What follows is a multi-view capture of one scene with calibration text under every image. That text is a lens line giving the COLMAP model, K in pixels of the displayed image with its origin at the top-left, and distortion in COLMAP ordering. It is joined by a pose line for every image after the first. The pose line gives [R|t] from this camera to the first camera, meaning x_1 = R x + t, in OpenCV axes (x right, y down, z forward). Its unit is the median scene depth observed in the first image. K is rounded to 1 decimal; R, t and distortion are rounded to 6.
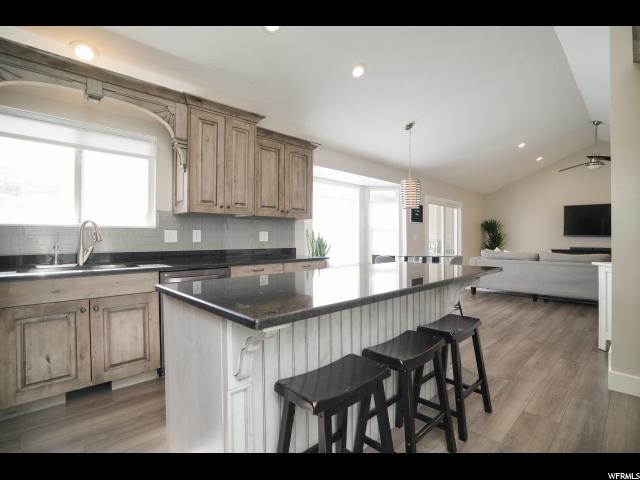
lens RADIAL K [[302.7, 0, 316.1], [0, 302.7, 240.1], [0, 0, 1]] dist [-0.031184, 0.000725]
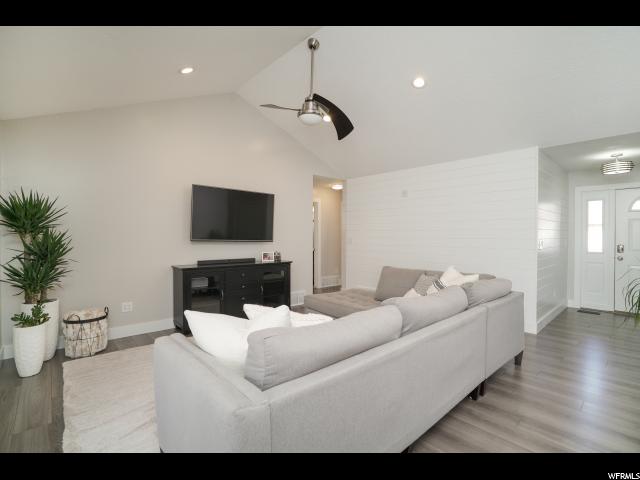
lens RADIAL K [[305.2, 0, 319.7], [0, 305.2, 232.5], [0, 0, 1]] dist [-0.050348, 0.000439]
pose [[0.016336, 0.003916, 0.999859, 0.373479], [0.002511, 0.999989, -0.003957, -0.033140], [-0.999863, 0.002575, 0.016326, 0.949612]]
